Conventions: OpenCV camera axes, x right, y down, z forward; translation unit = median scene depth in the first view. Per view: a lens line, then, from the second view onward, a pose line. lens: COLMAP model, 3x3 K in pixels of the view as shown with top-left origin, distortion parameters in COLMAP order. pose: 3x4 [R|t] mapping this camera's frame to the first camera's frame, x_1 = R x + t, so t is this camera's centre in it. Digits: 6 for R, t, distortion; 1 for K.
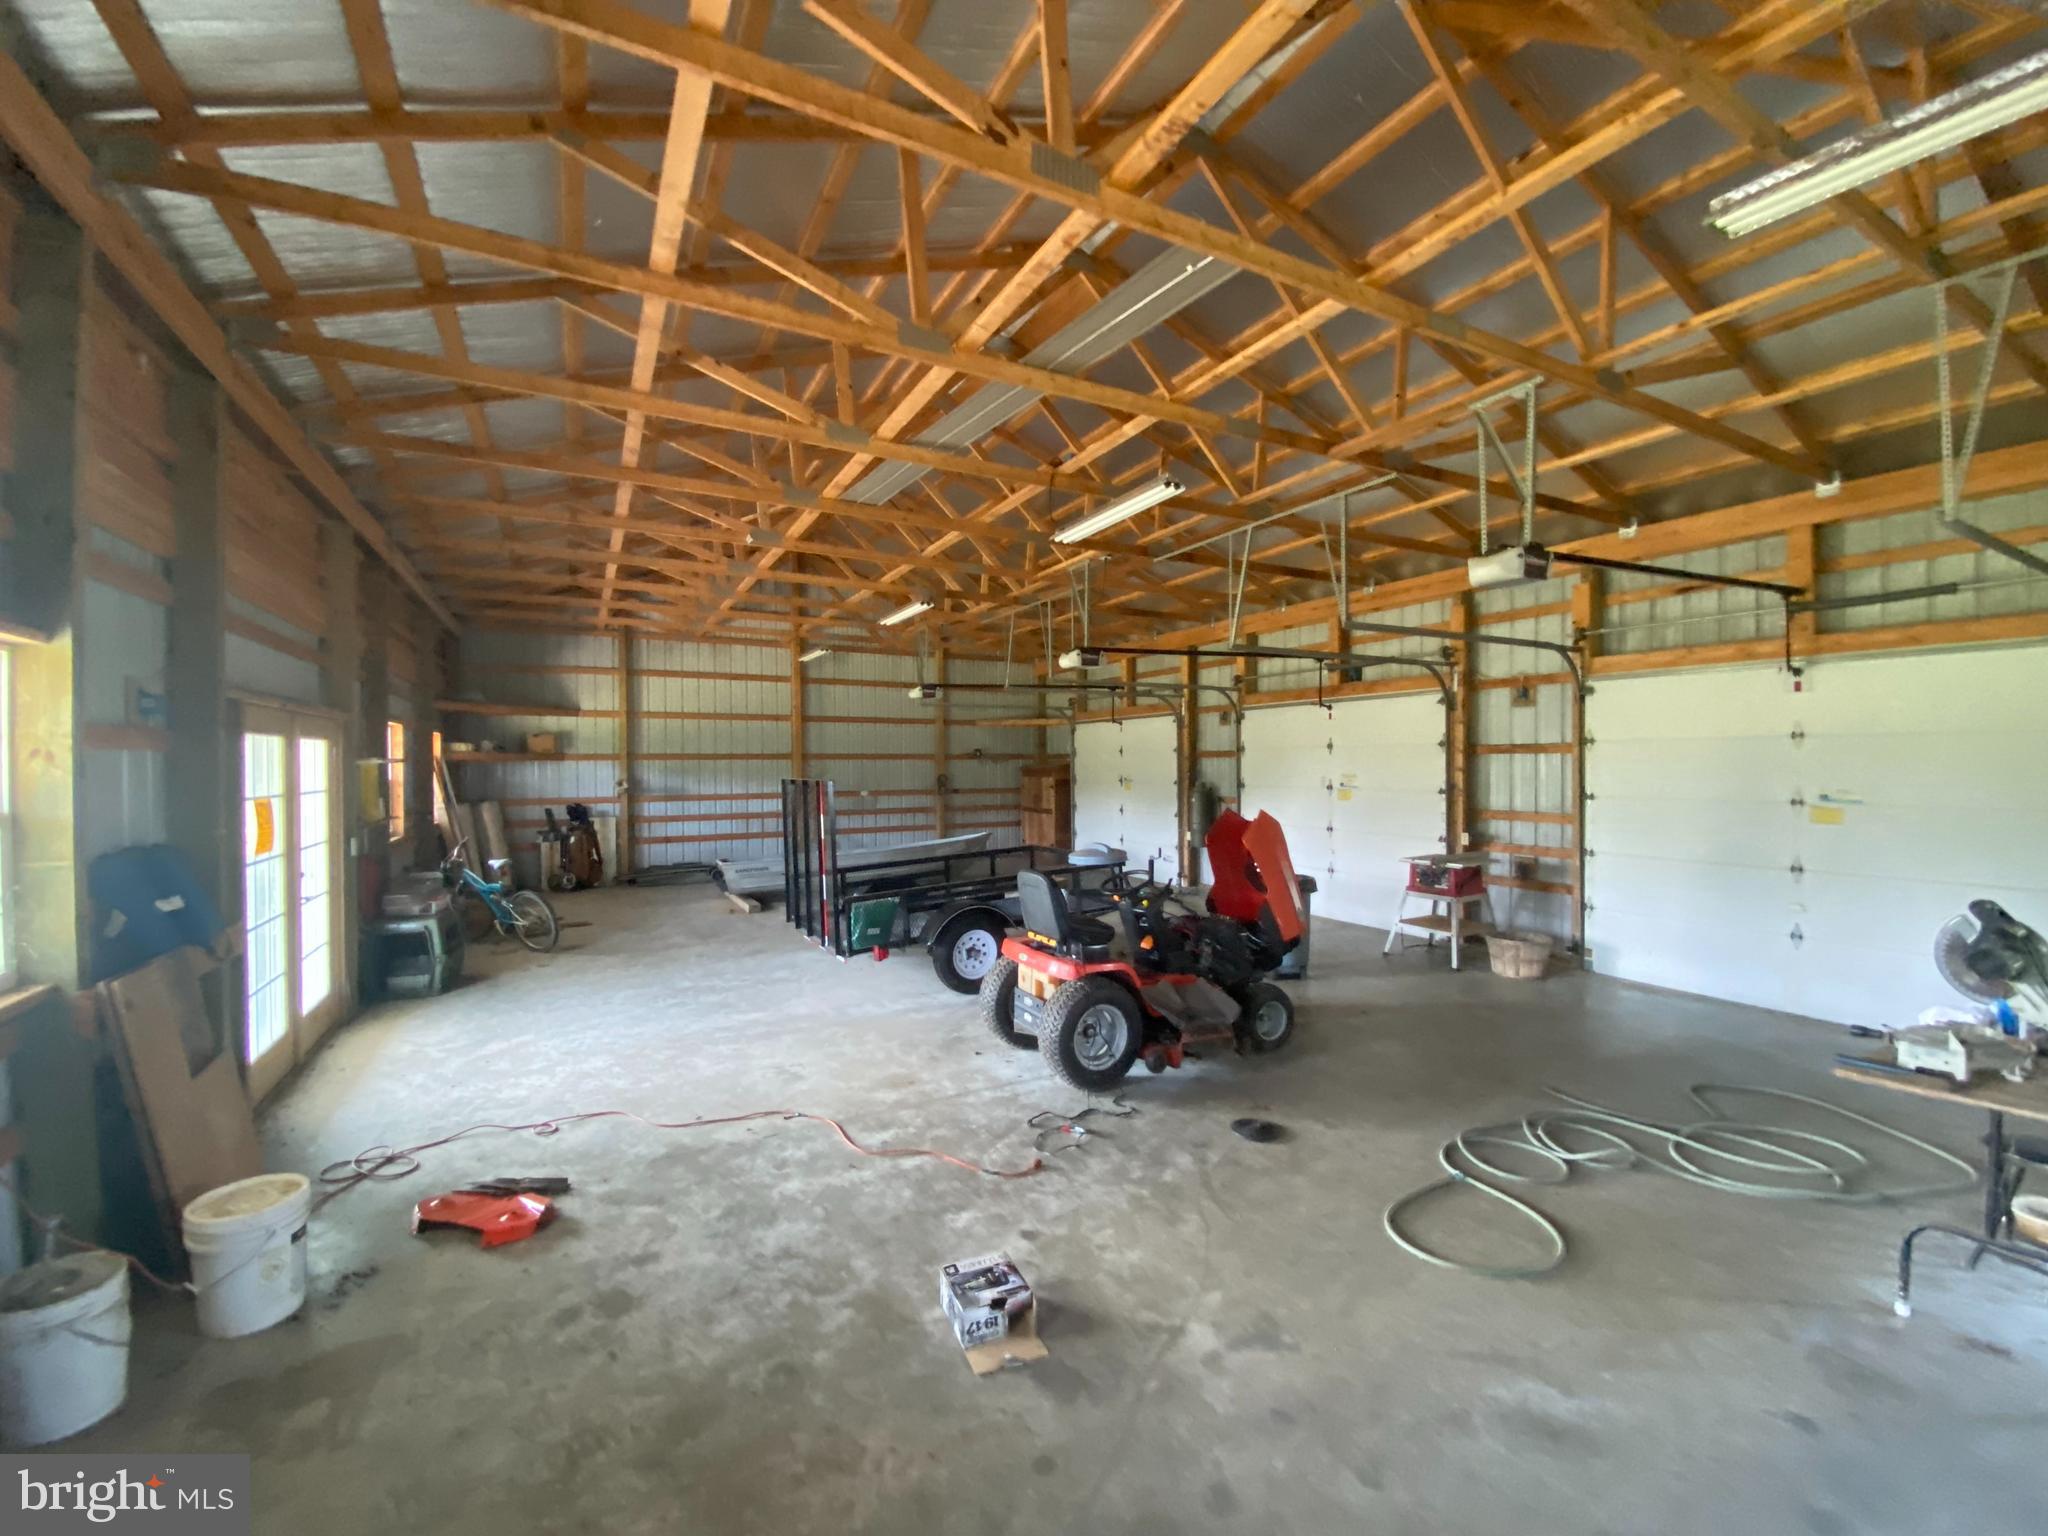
lens RADIAL K [[820.3, 0, 1017.8], [0, 820.3, 758.2], [0, 0, 1]] dist [0.000599, 0.000002]
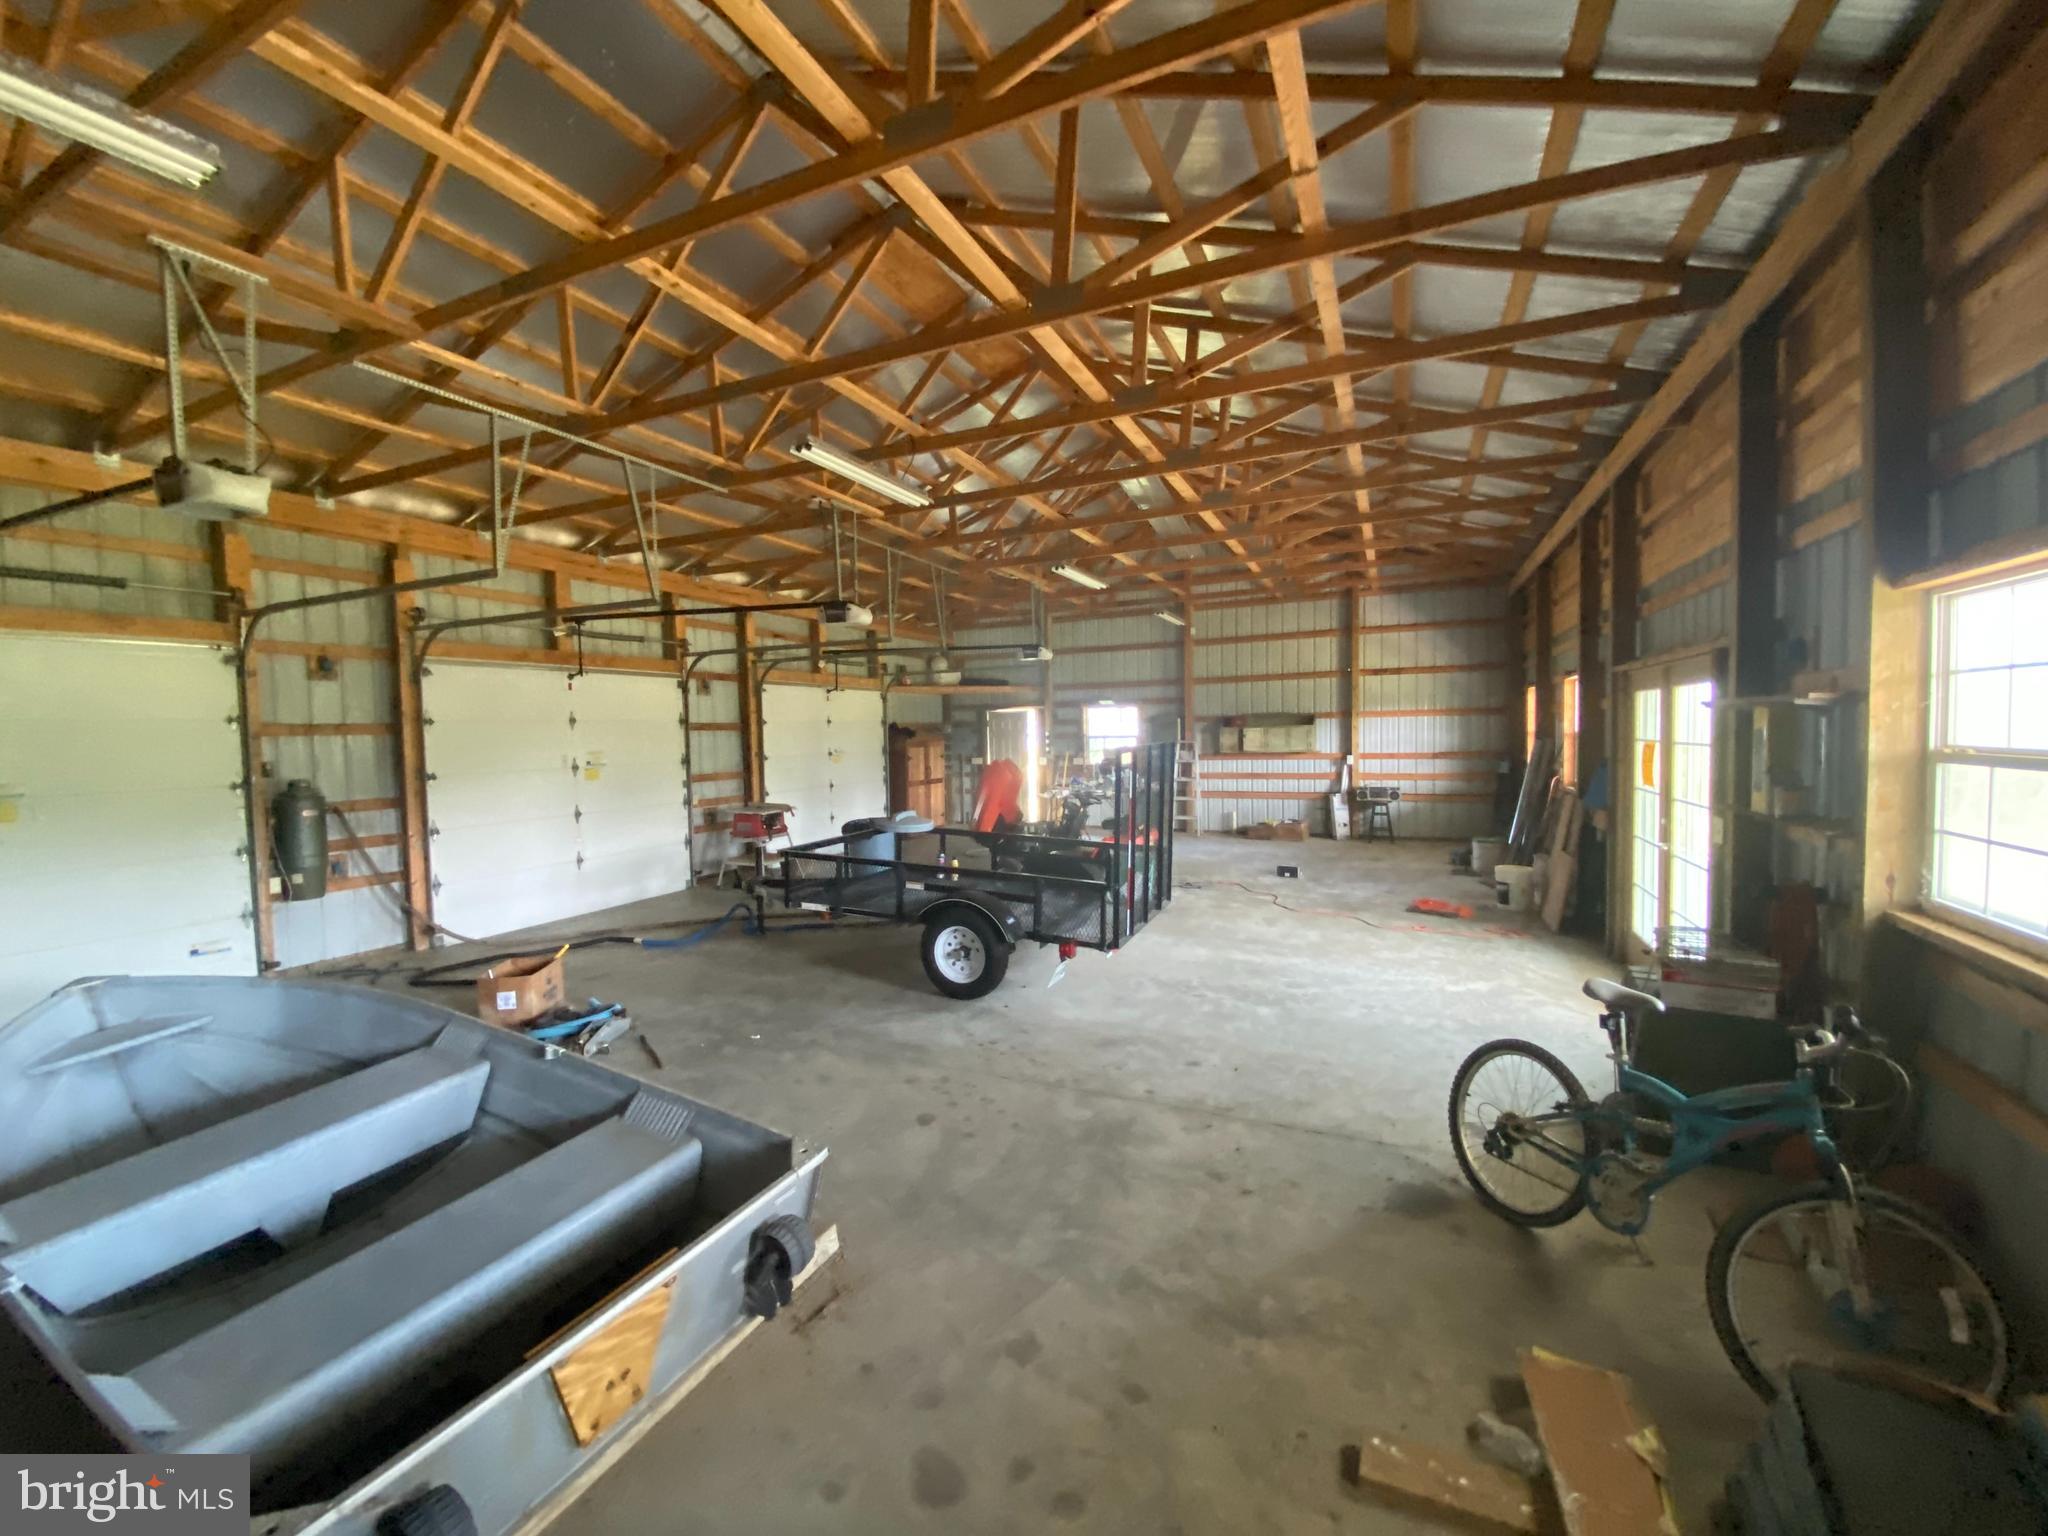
lens RADIAL K [[820.3, 0, 1014.2], [0, 820.3, 774.3], [0, 0, 1]] dist [0.000599, 0.000002]
pose [[-0.597385, -0.026607, 0.801513, -0.881348], [0.018900, 0.998705, 0.047240, 0.014436], [-0.801732, 0.043369, -0.596108, 1.651117]]
